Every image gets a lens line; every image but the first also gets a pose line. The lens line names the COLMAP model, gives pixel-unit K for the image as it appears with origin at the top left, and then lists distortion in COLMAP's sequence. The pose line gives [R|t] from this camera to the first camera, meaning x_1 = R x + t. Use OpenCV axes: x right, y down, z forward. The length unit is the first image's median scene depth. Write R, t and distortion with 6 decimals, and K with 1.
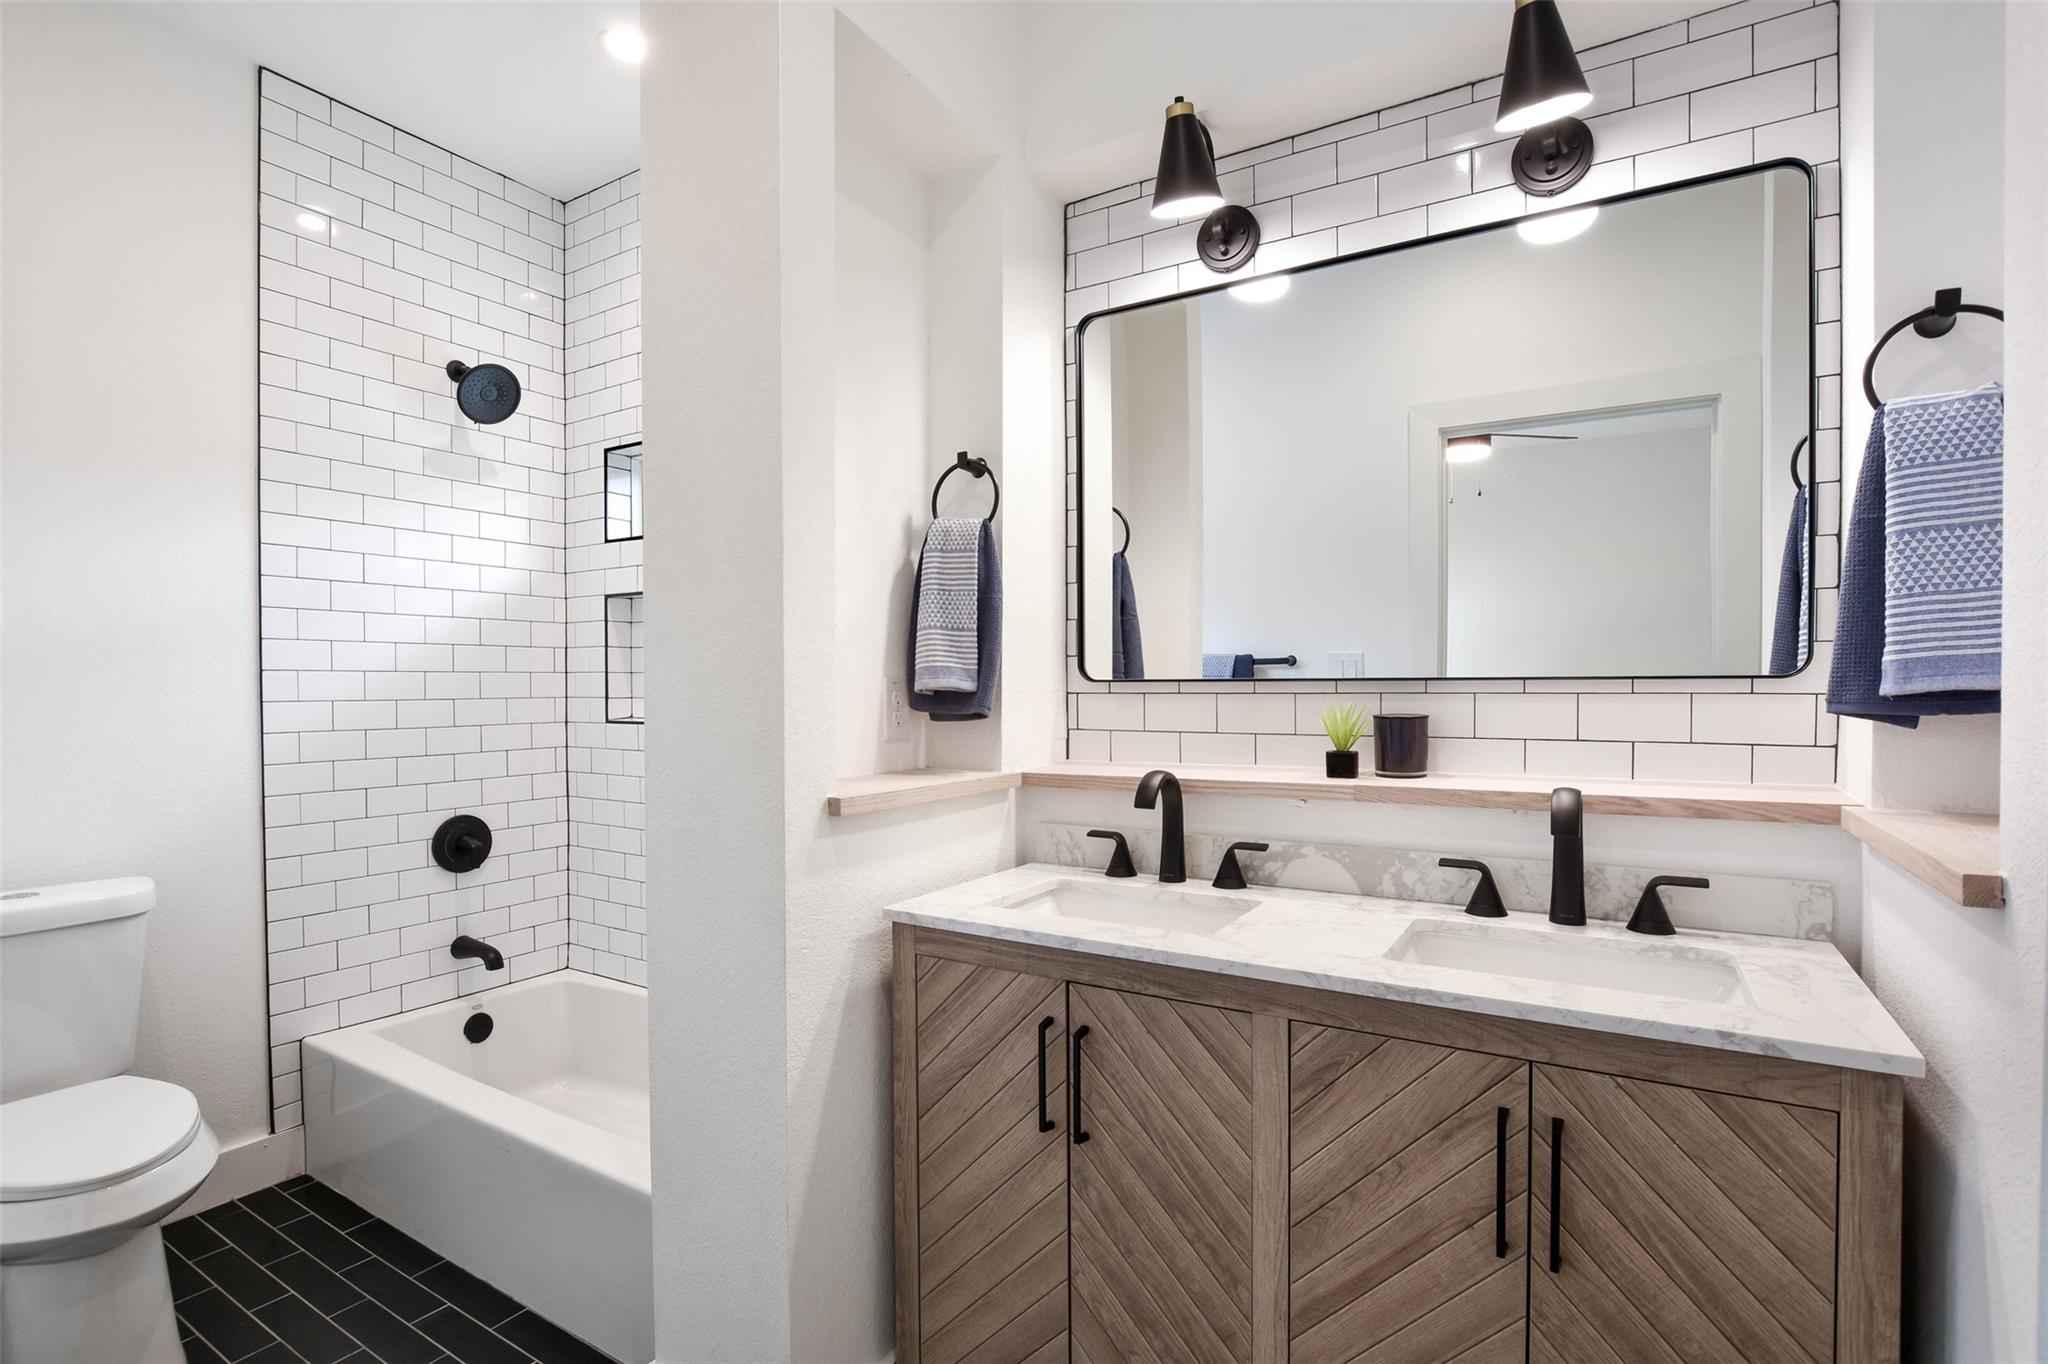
lens RADIAL K [[958.4, 0, 1022.4], [0, 958.4, 704.2], [0, 0, 1]] dist [-0.030575, -0.000635]
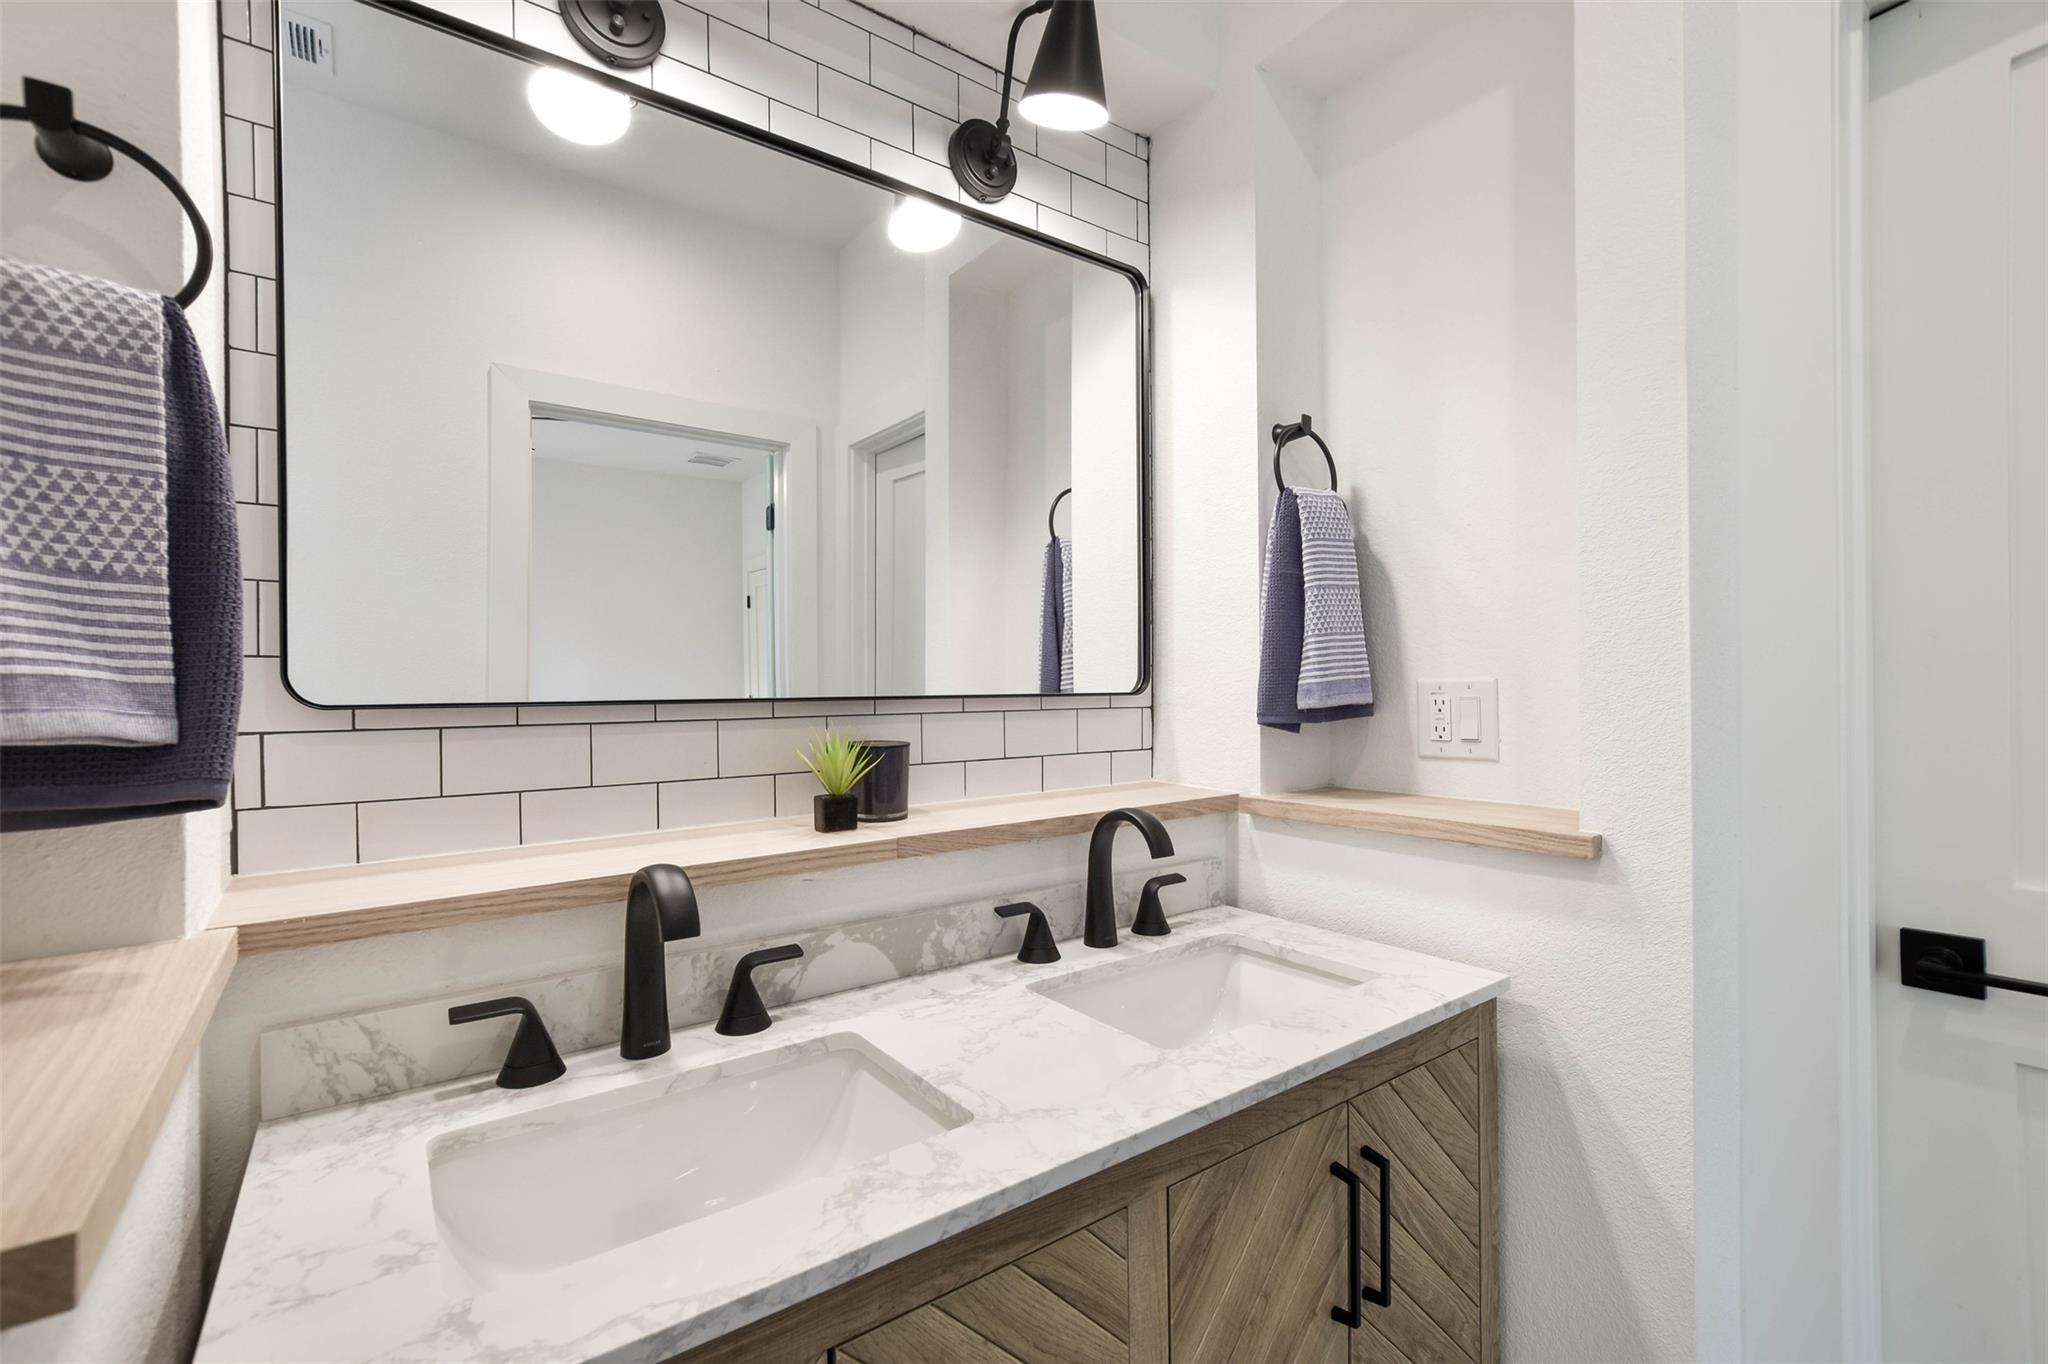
lens RADIAL K [[890.9, 0, 1026.3], [0, 890.9, 683.4], [0, 0, 1]] dist [-0.012827, 0.000352]
pose [[0.375051, 0.003316, 0.926998, -0.206004], [0.024579, 0.999606, -0.013519, -0.020199], [-0.926678, 0.027855, 0.374822, 0.467630]]
